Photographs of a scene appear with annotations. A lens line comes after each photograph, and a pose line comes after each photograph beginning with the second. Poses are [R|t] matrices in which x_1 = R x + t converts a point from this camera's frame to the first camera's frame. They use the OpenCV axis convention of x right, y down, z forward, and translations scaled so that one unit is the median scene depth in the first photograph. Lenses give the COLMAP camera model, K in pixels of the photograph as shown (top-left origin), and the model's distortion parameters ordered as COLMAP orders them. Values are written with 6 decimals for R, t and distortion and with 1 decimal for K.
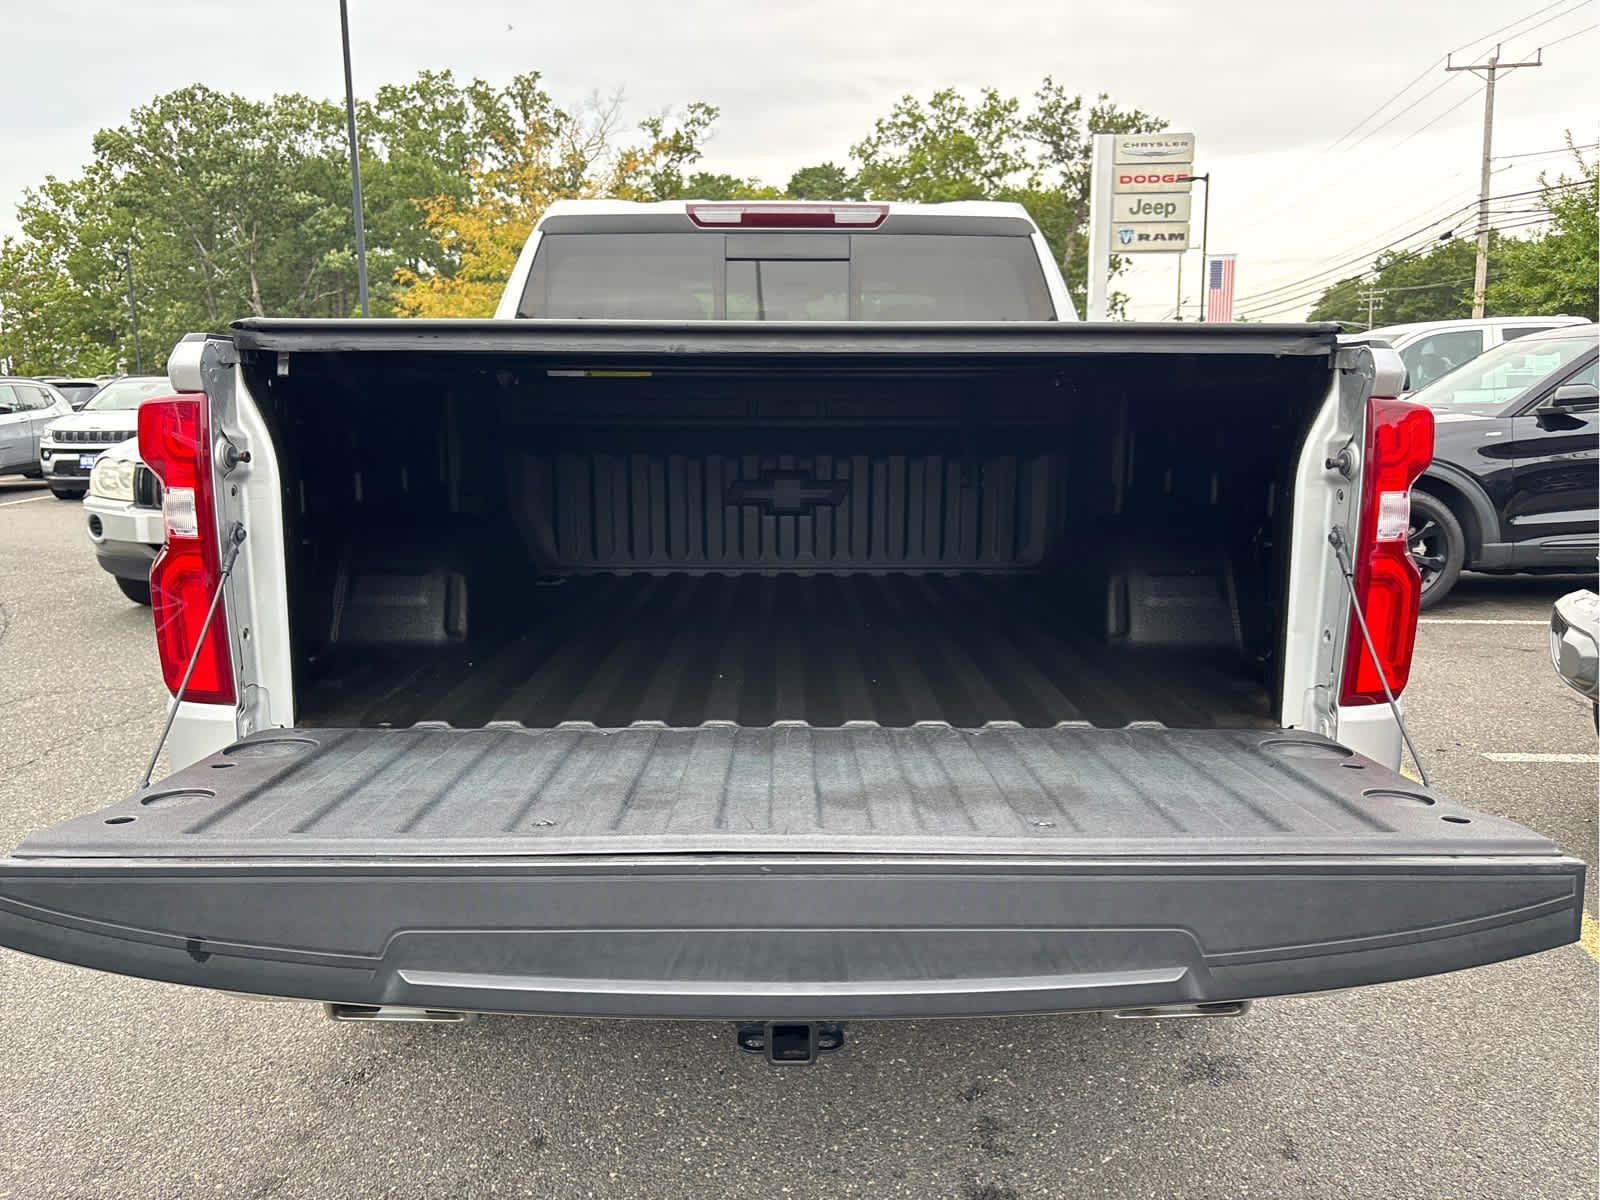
lens RADIAL K [[1246.8, 0, 800.0], [0, 1246.8, 600.0], [0, 0, 1]] dist [0.031420, -0.005380]
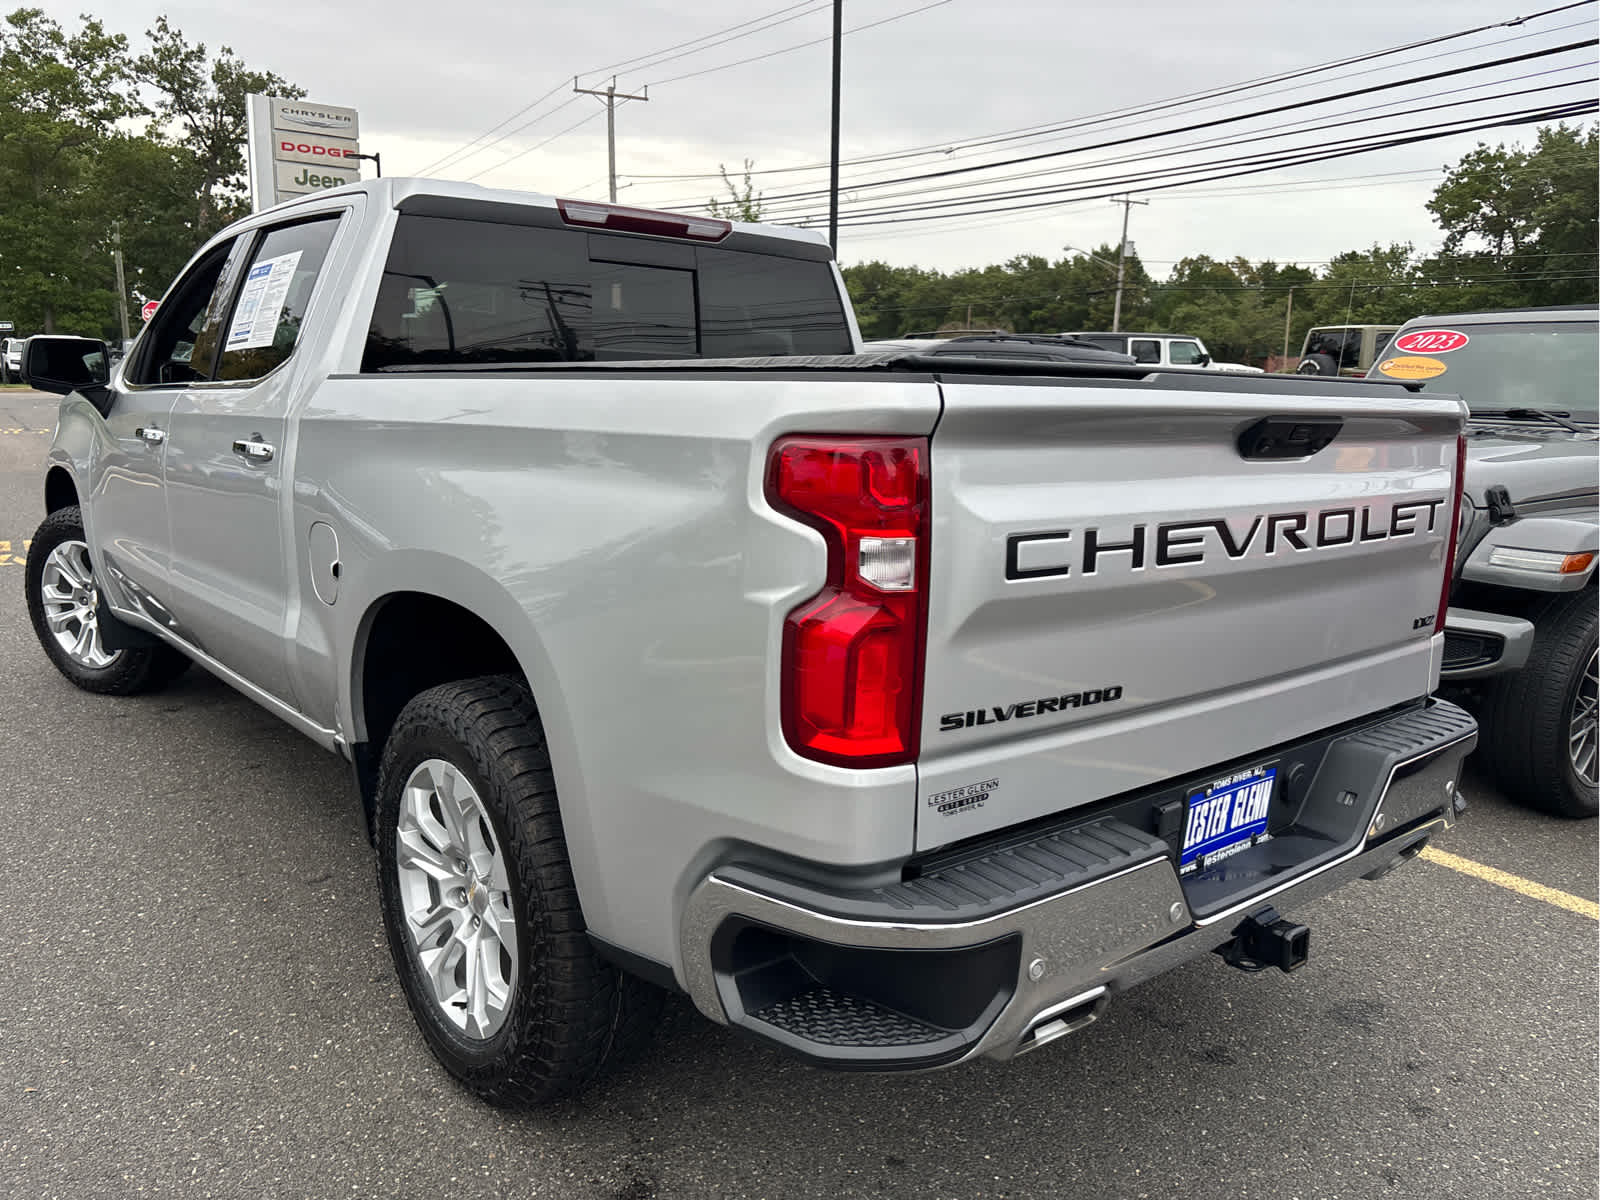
lens RADIAL K [[1221.9, 0, 868.5], [0, 1221.9, 592.5], [0, 0, 1]] dist [0.047915, -0.049473]
pose [[0.764785, -0.090605, 0.637883, -0.174734], [0.083022, 0.995667, 0.041886, -0.014557], [-0.638914, 0.020924, 0.768993, 0.051503]]
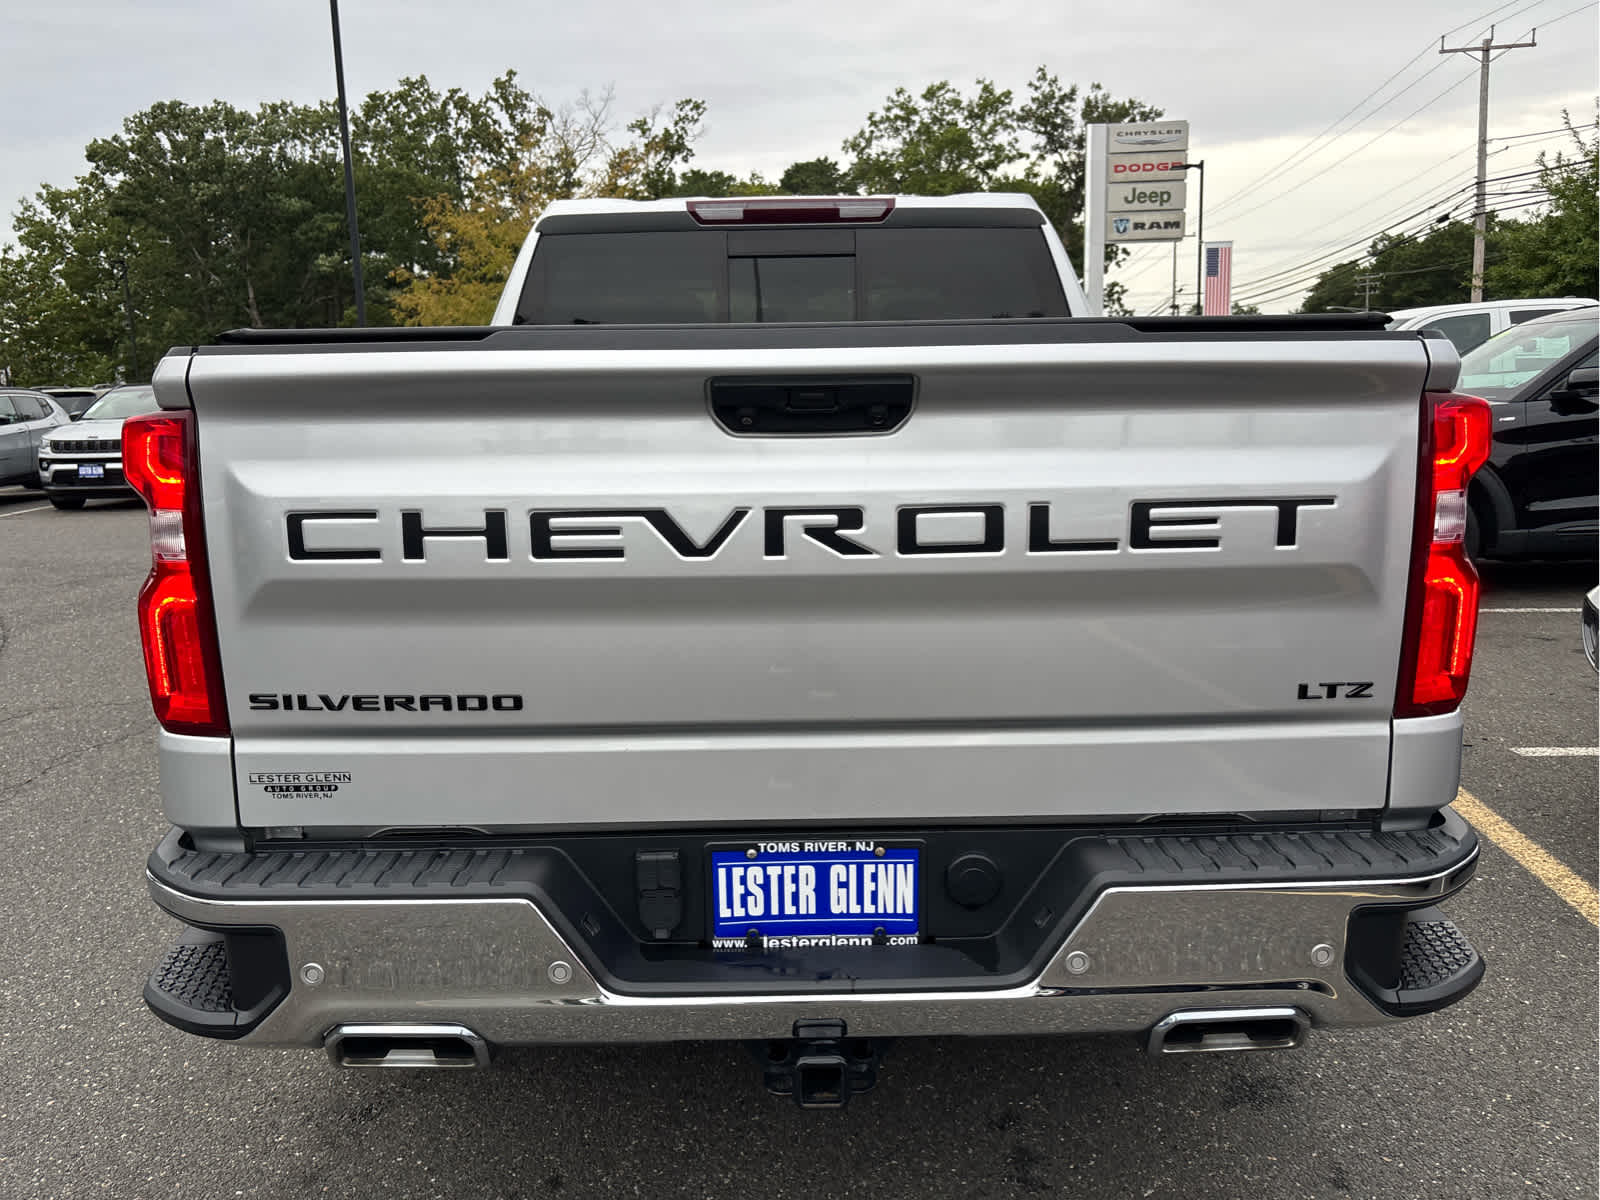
lens RADIAL K [[1246.8, 0, 800.0], [0, 1246.8, 600.0], [0, 0, 1]] dist [0.031420, -0.005380]
pose [[0.999824, -0.018718, -0.001234, -0.002328], [0.018722, 0.999819, 0.003337, -0.002711], [0.001171, -0.003360, 0.999994, 0.008878]]
